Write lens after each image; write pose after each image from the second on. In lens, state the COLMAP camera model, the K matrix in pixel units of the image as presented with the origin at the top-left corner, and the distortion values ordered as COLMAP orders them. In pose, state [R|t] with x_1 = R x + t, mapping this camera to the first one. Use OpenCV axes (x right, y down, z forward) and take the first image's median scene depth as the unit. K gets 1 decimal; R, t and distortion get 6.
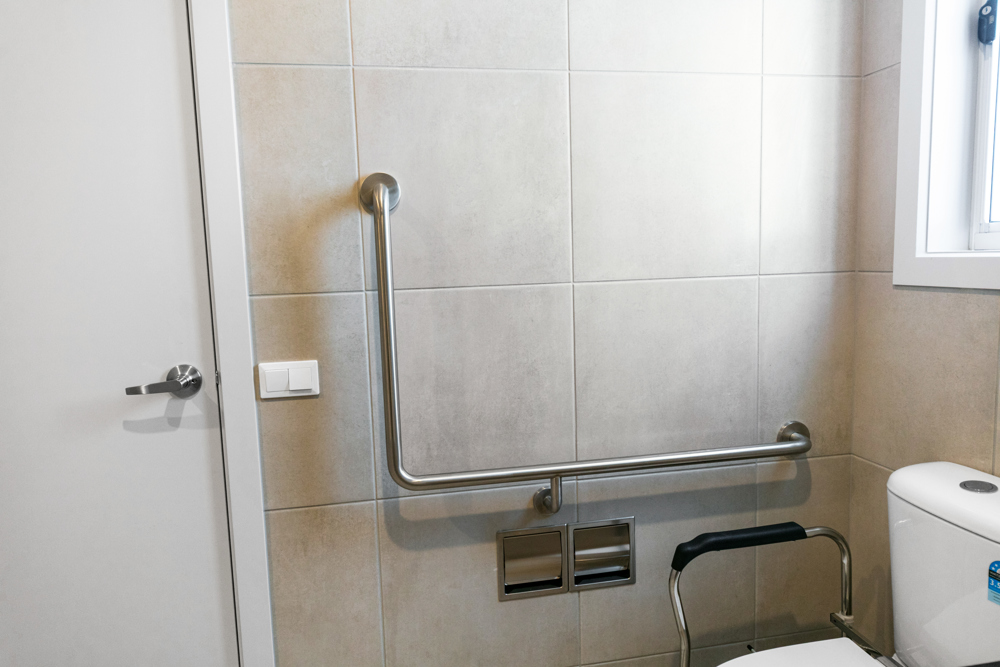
lens RADIAL K [[666.4, 0, 500.0], [0, 666.4, 333.5], [0, 0, 1]] dist [0.002931, 0.000426]
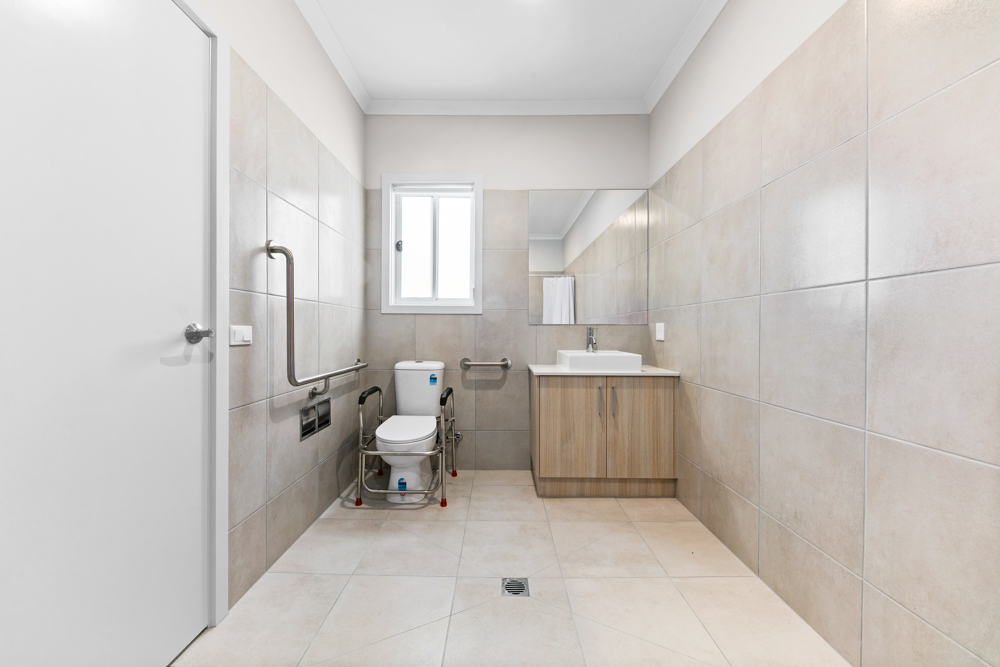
lens RADIAL K [[365.4, 0, 500.0], [0, 365.4, 333.5], [0, 0, 1]] dist [-0.000993, -0.000106]
pose [[0.187886, 0.026035, 0.981846, -1.152380], [0.099754, 0.993974, -0.045446, 0.177635], [-0.977112, 0.106482, 0.184157, 0.096223]]
